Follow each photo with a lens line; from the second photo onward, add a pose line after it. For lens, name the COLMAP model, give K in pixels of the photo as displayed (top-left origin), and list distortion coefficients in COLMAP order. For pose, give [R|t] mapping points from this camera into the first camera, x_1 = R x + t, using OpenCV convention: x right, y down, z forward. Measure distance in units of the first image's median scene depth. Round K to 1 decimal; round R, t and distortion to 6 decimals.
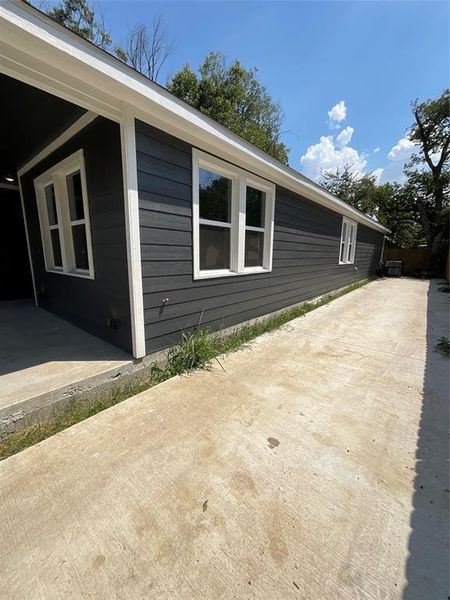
lens RADIAL K [[245.7, 0, 225.0], [0, 245.7, 300.0], [0, 0, 1]] dist [0.002217, 0.000448]
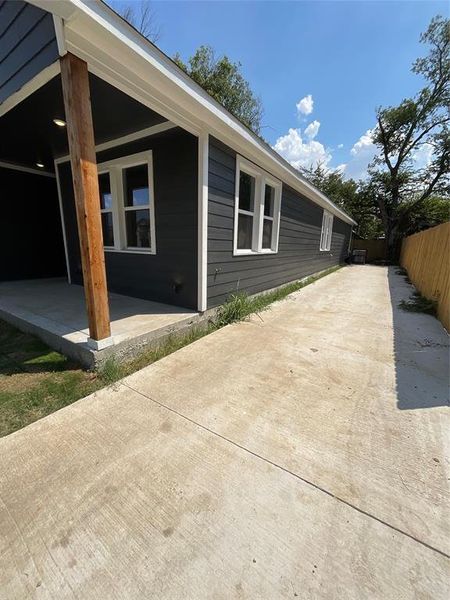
lens RADIAL K [[245.7, 0, 225.0], [0, 245.7, 300.0], [0, 0, 1]] dist [0.002217, 0.000448]
pose [[0.992466, -0.010838, 0.122044, -0.232136], [0.005907, 0.999154, 0.040694, 0.069734], [-0.122381, -0.039667, 0.991690, -0.211939]]
